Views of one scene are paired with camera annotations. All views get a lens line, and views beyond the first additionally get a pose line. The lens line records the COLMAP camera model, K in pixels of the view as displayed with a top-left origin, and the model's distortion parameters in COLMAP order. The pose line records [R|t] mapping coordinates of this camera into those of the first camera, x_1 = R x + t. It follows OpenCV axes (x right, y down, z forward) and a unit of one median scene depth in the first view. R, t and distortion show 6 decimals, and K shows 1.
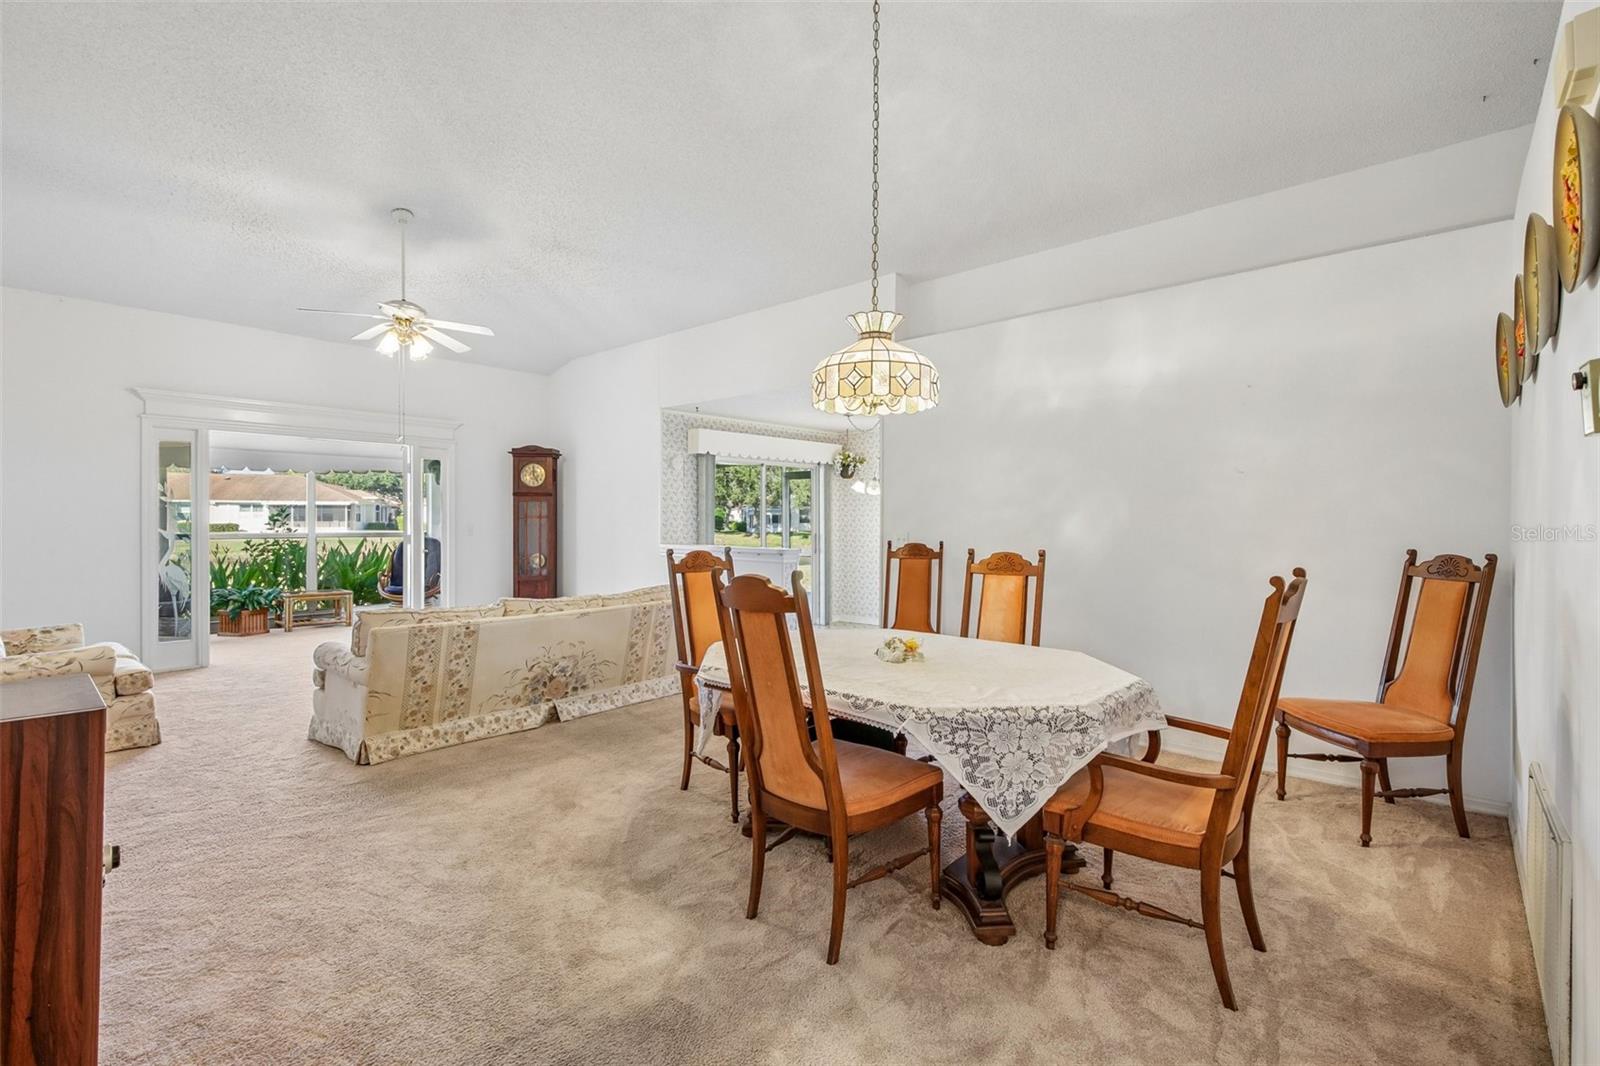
lens RADIAL K [[728.6, 0, 812.7], [0, 728.6, 527.8], [0, 0, 1]] dist [0.013717, 0.000241]
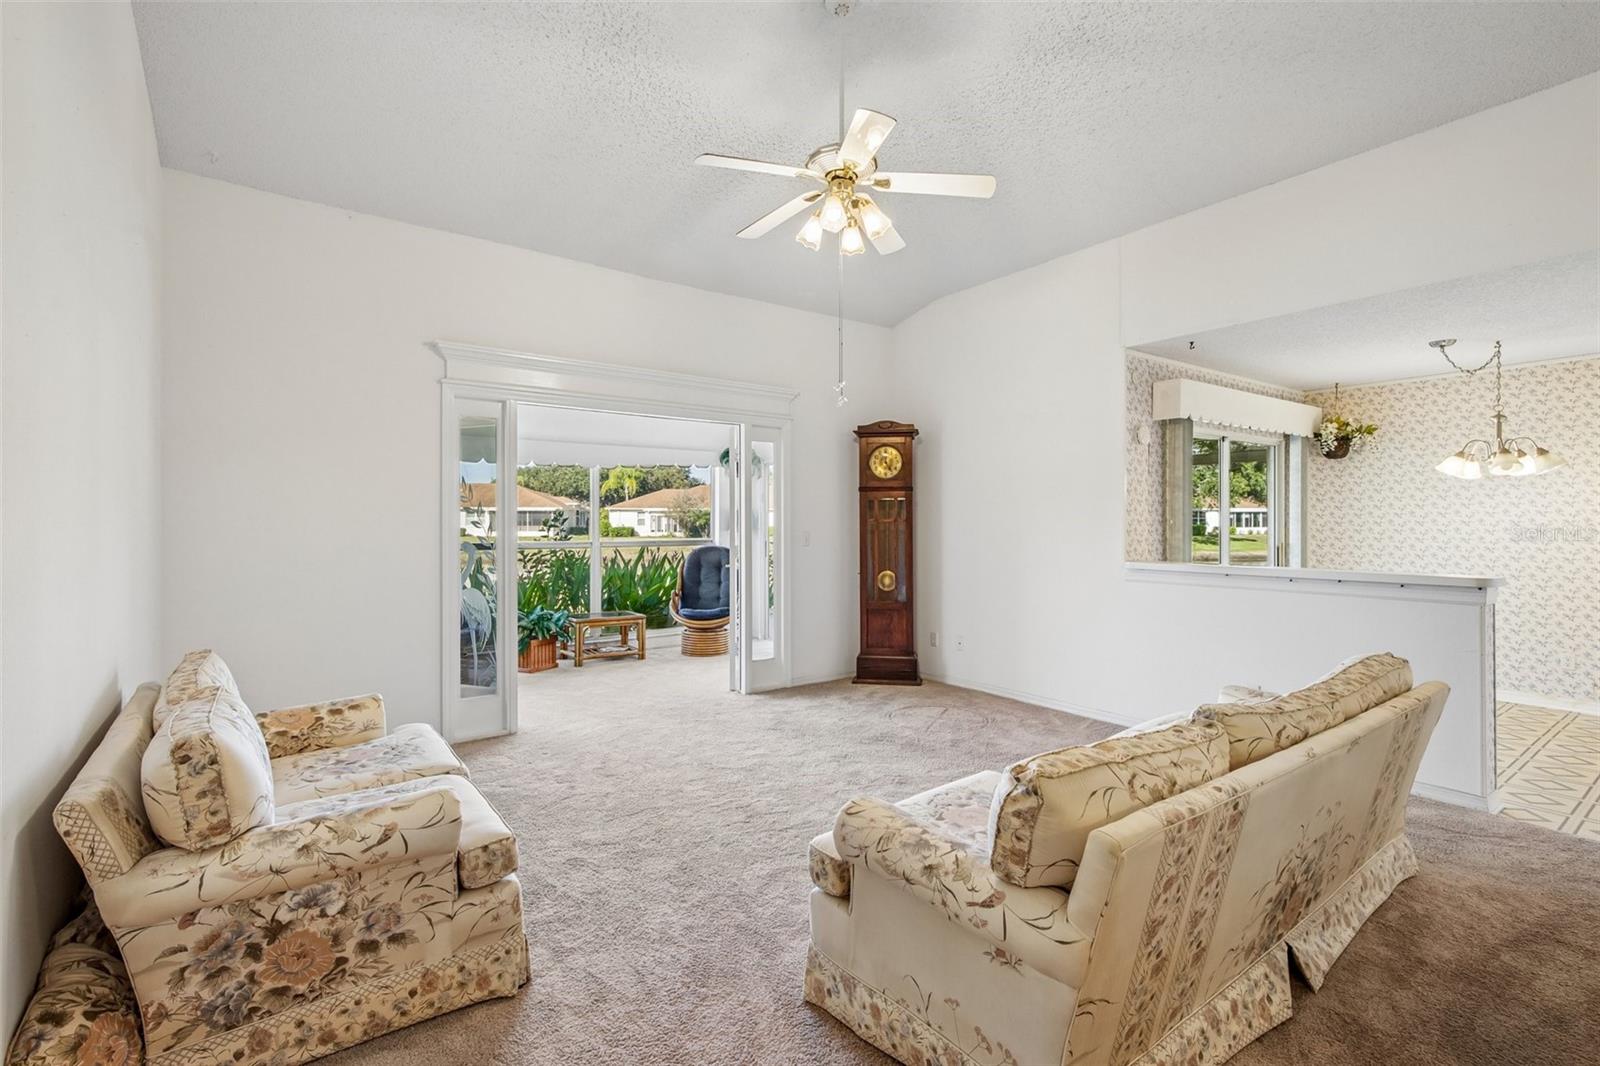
lens RADIAL K [[728.6, 0, 810.0], [0, 728.6, 527.7], [0, 0, 1]] dist [0.013717, 0.000241]
pose [[0.976593, -0.003143, -0.215073, -0.393712], [0.002329, 0.999989, -0.004037, -0.006121], [0.215083, 0.003442, 0.976590, 0.370156]]
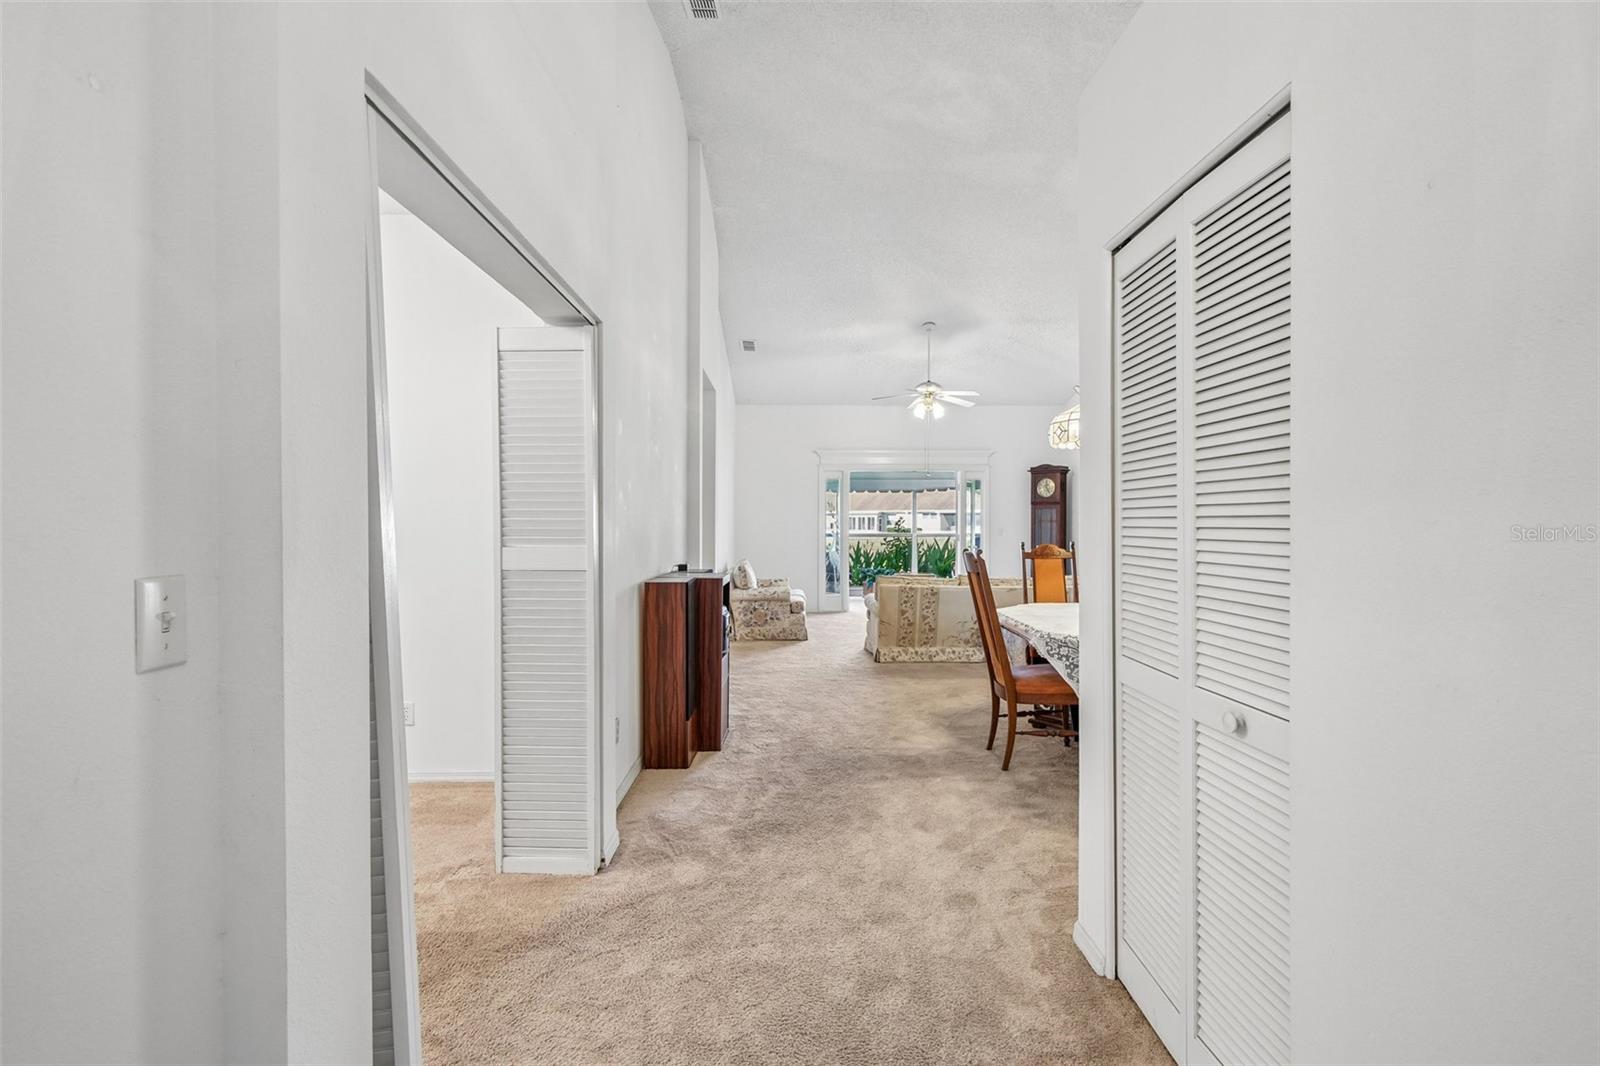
lens RADIAL K [[728.6, 0, 808.7], [0, 728.6, 525.3], [0, 0, 1]] dist [0.013717, 0.000241]
pose [[0.676314, -0.001575, -0.736612, 0.343795], [-0.005210, 0.999962, -0.006922, 0.003728], [0.736595, 0.008520, 0.676280, -0.189531]]
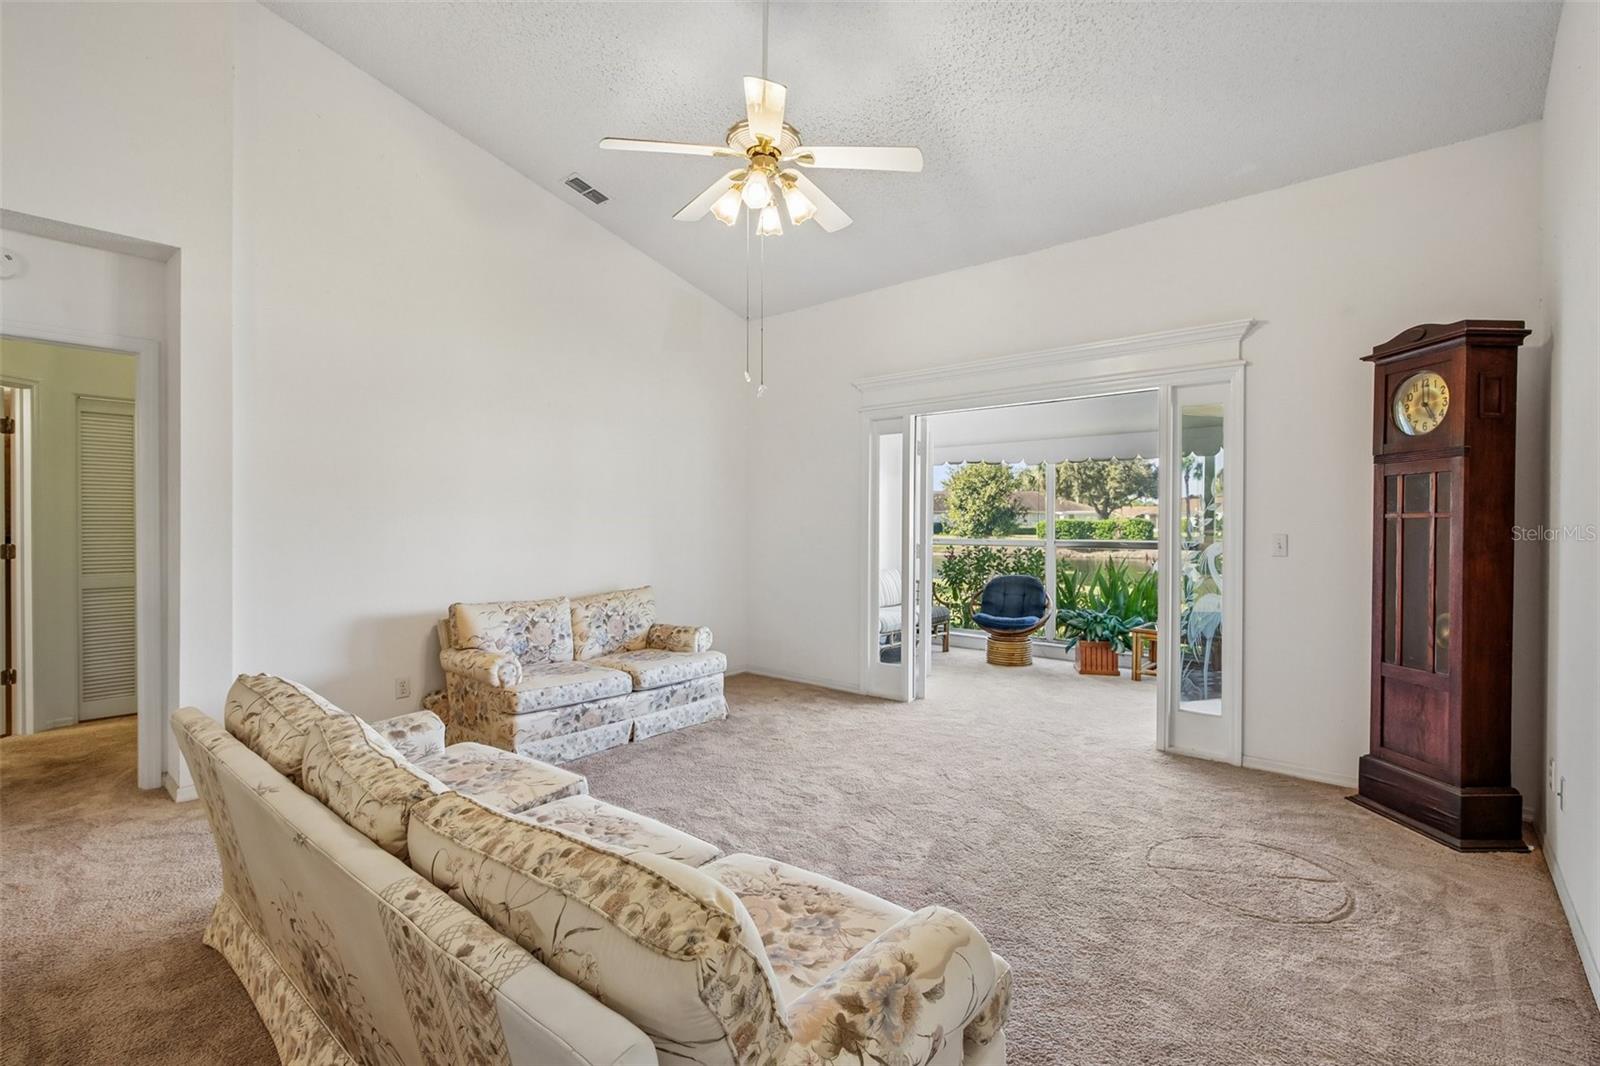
lens RADIAL K [[728.6, 0, 814.2], [0, 728.6, 522.8], [0, 0, 1]] dist [0.013717, 0.000241]
pose [[0.007520, -0.003262, -0.999966, -0.004856], [-0.011202, 0.999932, -0.003346, -0.007950], [0.999909, 0.011227, 0.007483, 0.892267]]
